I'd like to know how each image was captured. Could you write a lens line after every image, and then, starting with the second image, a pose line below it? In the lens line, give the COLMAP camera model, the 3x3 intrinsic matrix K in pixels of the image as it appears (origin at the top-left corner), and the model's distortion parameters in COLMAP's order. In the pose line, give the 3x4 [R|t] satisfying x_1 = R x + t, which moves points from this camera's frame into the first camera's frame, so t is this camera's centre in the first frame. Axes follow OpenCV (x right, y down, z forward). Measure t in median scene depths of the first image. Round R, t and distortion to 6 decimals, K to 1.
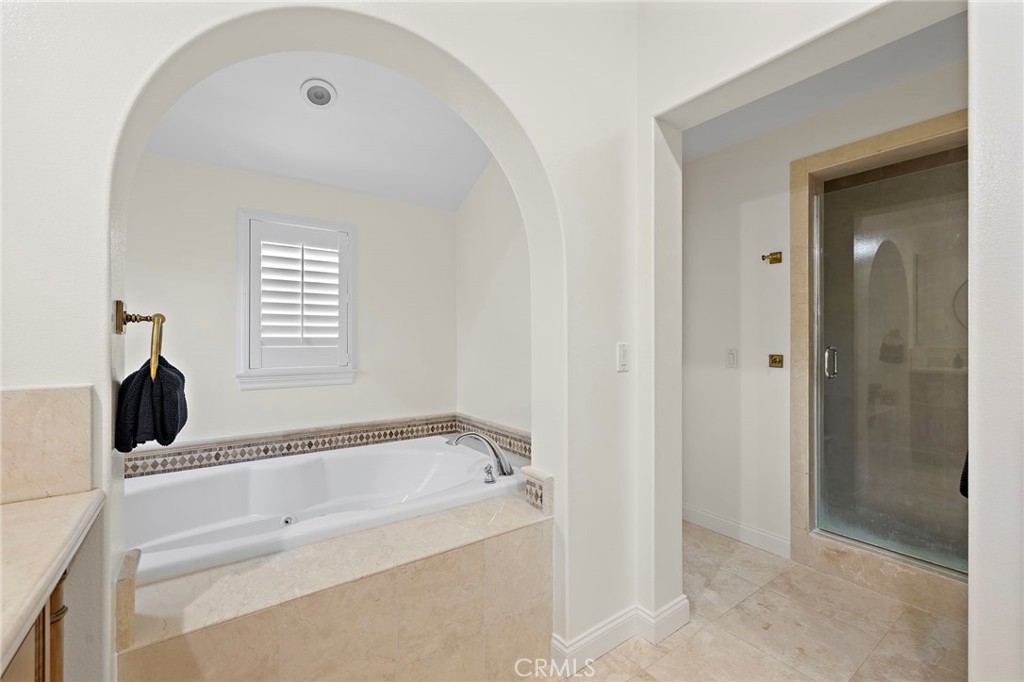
lens RADIAL K [[438.9, 0, 521.7], [0, 438.9, 340.1], [0, 0, 1]] dist [0.001309, 0.000306]
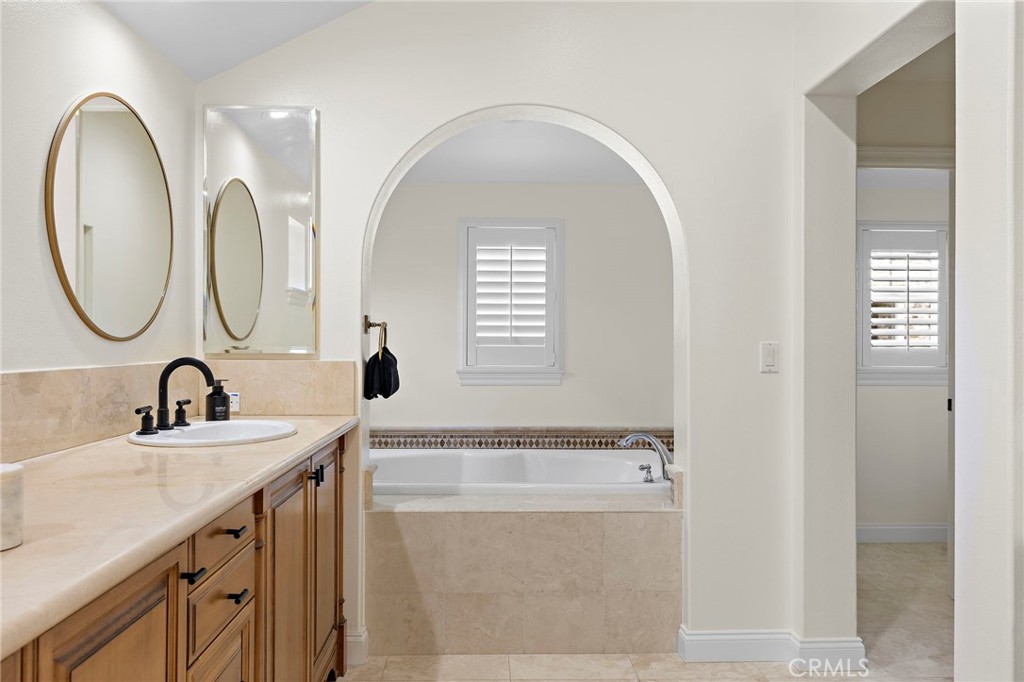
lens RADIAL K [[749.7, 0, 516.9], [0, 749.7, 339.8], [0, 0, 1]] dist [-0.002970, -0.005664]
pose [[0.834245, 0.001123, -0.551392, 0.645659], [-0.003386, 0.999990, -0.003087, 0.008756], [0.551383, 0.004442, 0.834240, -0.609636]]
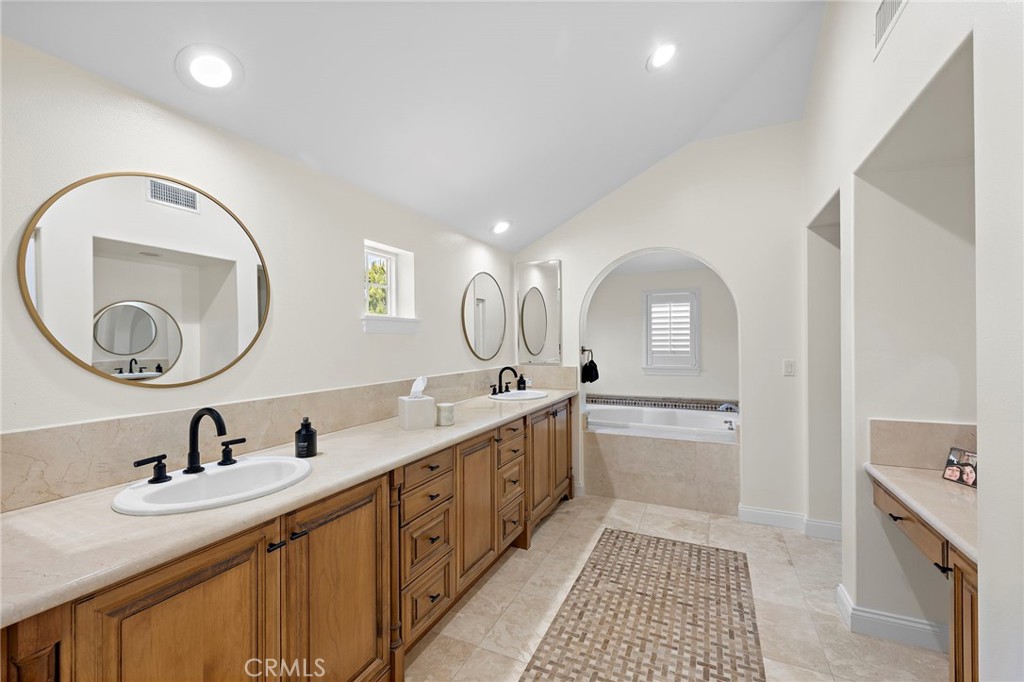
lens RADIAL K [[438.9, 0, 513.5], [0, 438.9, 339.3], [0, 0, 1]] dist [0.001309, 0.000306]
pose [[0.494914, -0.006667, -0.868916, 1.186985], [0.006887, 0.999969, -0.003749, -0.073555], [0.868915, -0.004129, 0.494945, -0.811042]]
